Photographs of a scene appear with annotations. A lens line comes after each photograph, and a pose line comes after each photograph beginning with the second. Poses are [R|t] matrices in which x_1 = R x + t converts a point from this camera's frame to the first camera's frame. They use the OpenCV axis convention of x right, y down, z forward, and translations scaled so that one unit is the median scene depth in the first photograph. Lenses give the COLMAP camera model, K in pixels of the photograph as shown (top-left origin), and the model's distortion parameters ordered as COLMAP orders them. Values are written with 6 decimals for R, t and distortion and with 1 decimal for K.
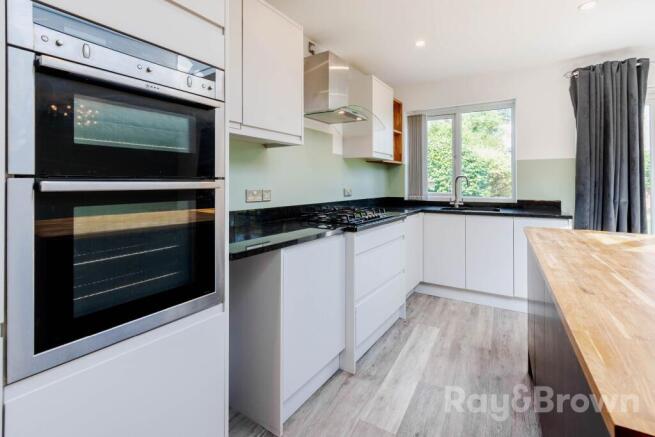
lens RADIAL K [[312.6, 0, 289.5], [0, 312.6, 182.4], [0, 0, 1]] dist [0.004706, 0.000503]
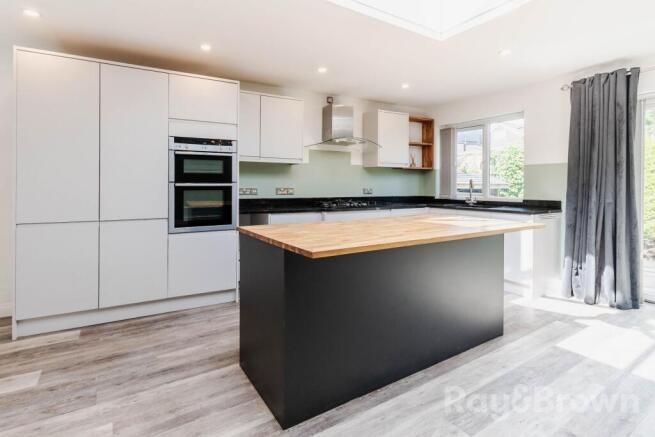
lens RADIAL K [[308.8, 0, 297.3], [0, 308.8, 188.0], [0, 0, 1]] dist [0.006154, 0.000873]
pose [[0.894672, 0.007879, -0.446653, 0.576827], [-0.002131, 0.999908, 0.013370, -0.000438], [0.446718, -0.011010, 0.894607, -0.447554]]
